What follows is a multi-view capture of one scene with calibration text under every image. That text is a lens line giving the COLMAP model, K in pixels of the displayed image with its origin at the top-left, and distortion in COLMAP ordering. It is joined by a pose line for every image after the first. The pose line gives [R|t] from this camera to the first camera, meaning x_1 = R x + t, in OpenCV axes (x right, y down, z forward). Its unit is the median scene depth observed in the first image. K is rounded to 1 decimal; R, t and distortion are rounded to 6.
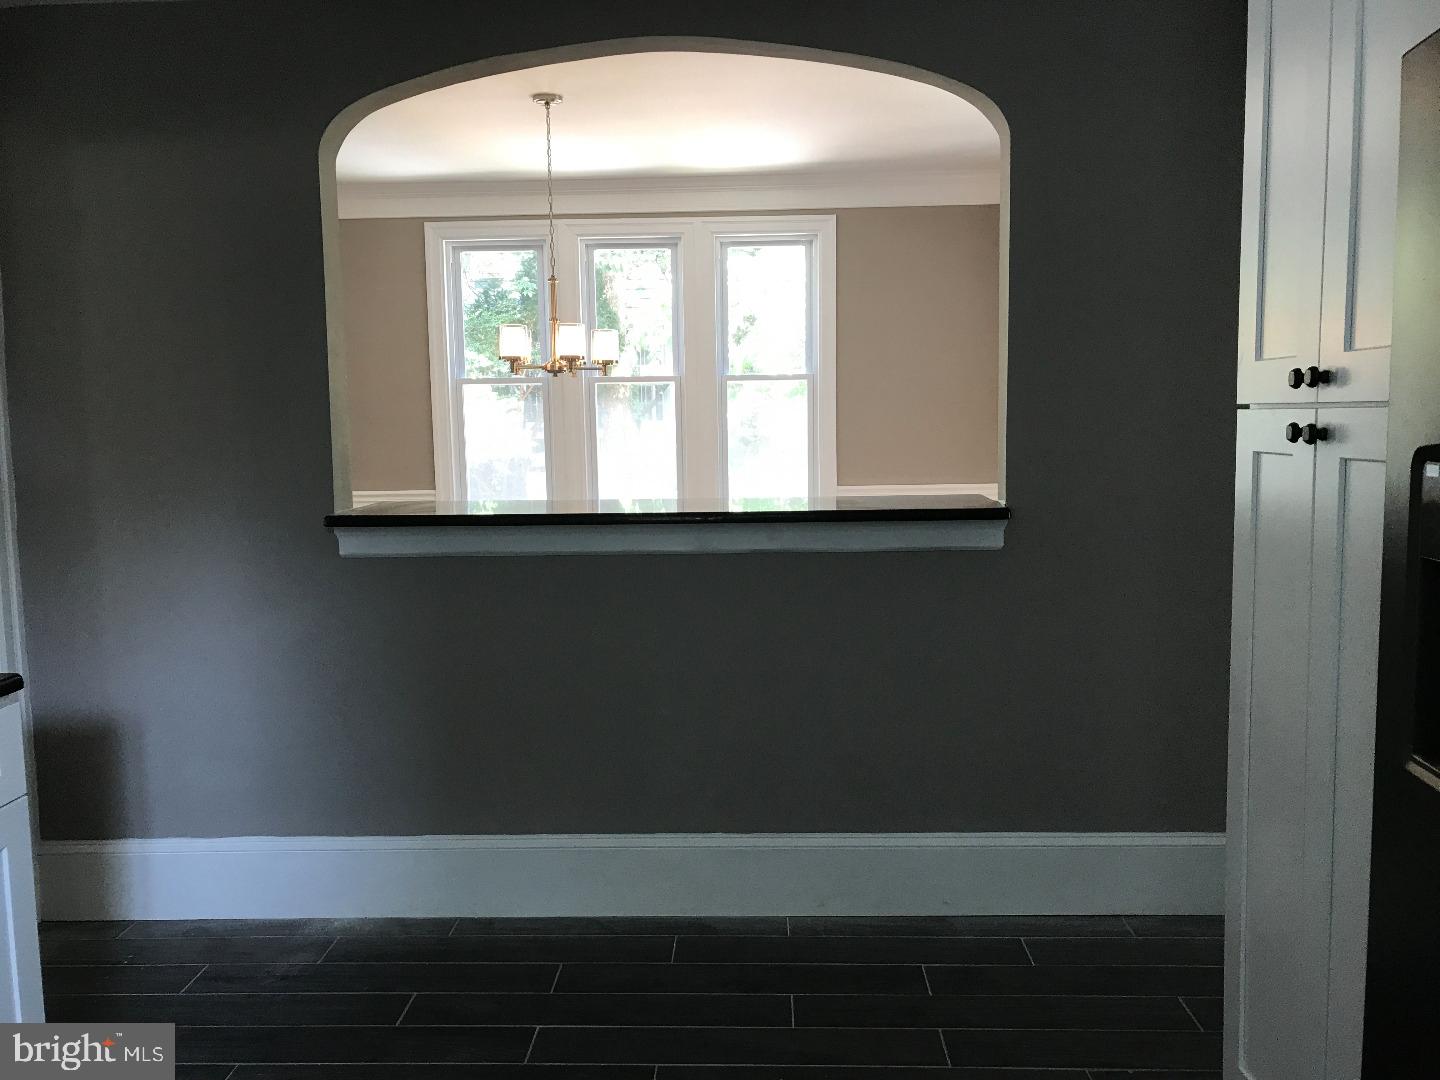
lens RADIAL K [[1192.1, 0, 720.0], [0, 1192.1, 540.0], [0, 0, 1]] dist [0.004189, 0.001517]
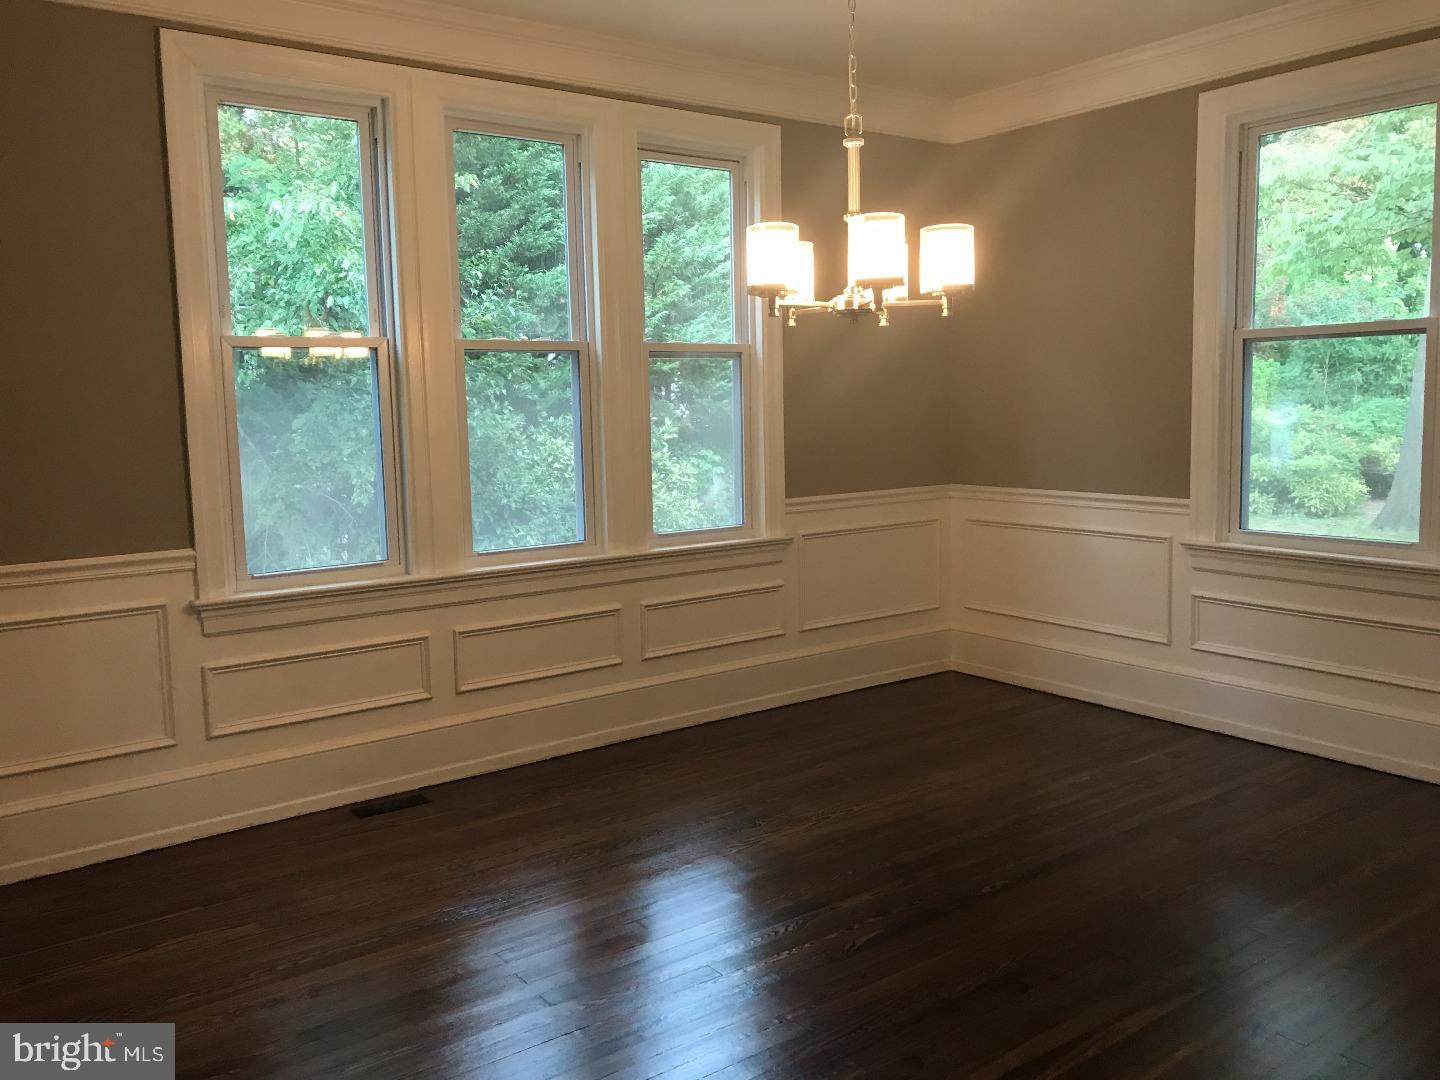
lens RADIAL K [[1146.4, 0, 720.0], [0, 1146.4, 540.0], [0, 0, 1]] dist [0.005809, -0.002454]
pose [[0.791295, -0.072398, 0.607133, -0.425666], [0.064101, 0.997316, 0.035381, -0.055929], [-0.608065, 0.010921, 0.793812, 0.536399]]
